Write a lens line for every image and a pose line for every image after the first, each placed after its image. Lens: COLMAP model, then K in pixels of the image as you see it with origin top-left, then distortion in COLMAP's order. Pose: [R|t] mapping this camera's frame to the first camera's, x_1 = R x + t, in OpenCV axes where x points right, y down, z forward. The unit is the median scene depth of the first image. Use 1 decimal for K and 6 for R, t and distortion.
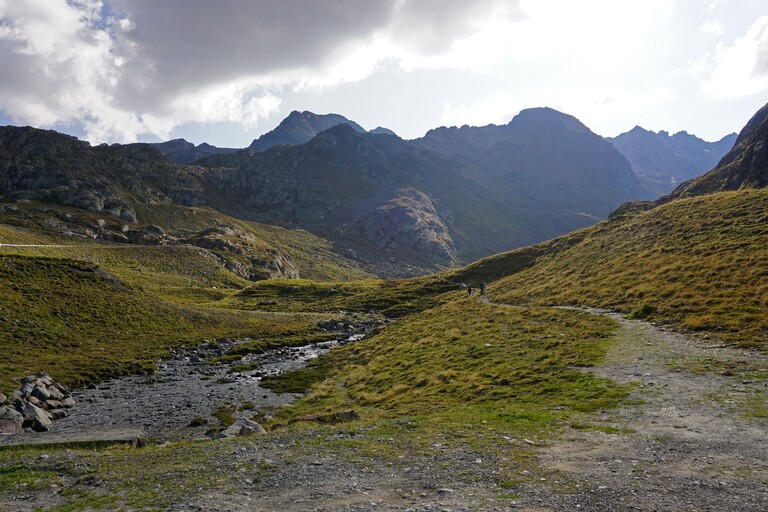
lens RADIAL K [[586.9, 0, 383.9], [0, 586.9, 249.8], [0, 0, 1]] dist [-0.006329, 0.007422]
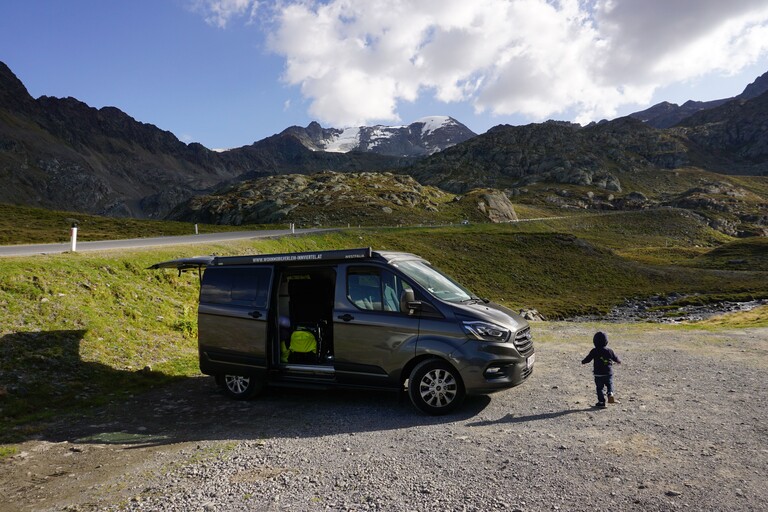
lens RADIAL K [[586.9, 0, 383.2], [0, 586.9, 255.0], [0, 0, 1]] dist [-0.006329, 0.007422]
pose [[0.680453, -0.016269, -0.732611, 0.093930], [0.077614, 0.995730, 0.049977, -0.015328], [0.728670, -0.090867, 0.678810, -0.114649]]
